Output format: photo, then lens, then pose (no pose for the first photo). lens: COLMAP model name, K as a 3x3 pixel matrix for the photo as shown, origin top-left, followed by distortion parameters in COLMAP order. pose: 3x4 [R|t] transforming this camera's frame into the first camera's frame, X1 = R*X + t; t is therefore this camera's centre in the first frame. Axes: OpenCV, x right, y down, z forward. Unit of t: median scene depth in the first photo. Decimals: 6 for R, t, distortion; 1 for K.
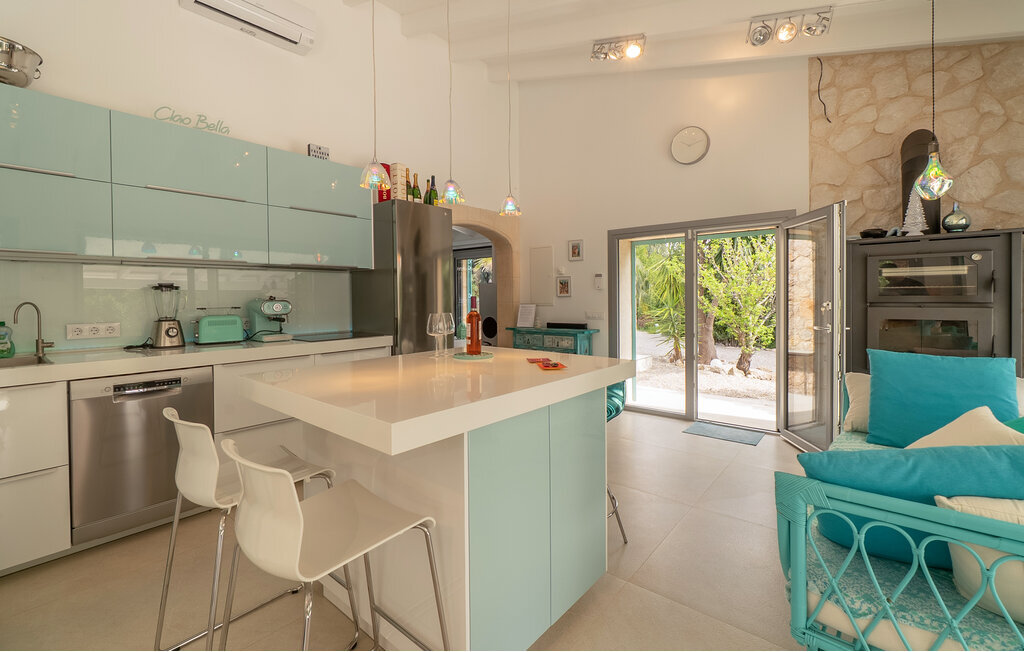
lens RADIAL K [[445.5, 0, 504.3], [0, 445.5, 299.7], [0, 0, 1]] dist [-0.005028, 0.000611]
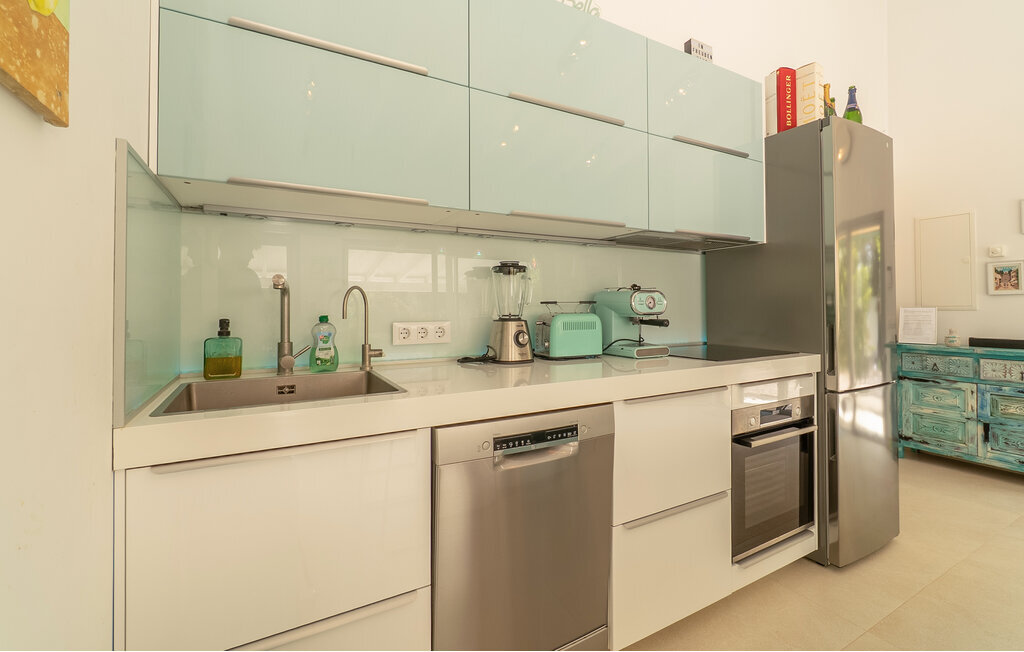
lens RADIAL K [[445.5, 0, 504.4], [0, 445.5, 296.2], [0, 0, 1]] dist [-0.005028, 0.000611]
pose [[0.928495, -0.004152, -0.371322, -0.529989], [-0.006257, 0.999621, -0.026823, 0.030221], [0.371293, 0.027228, 0.928117, 0.400988]]
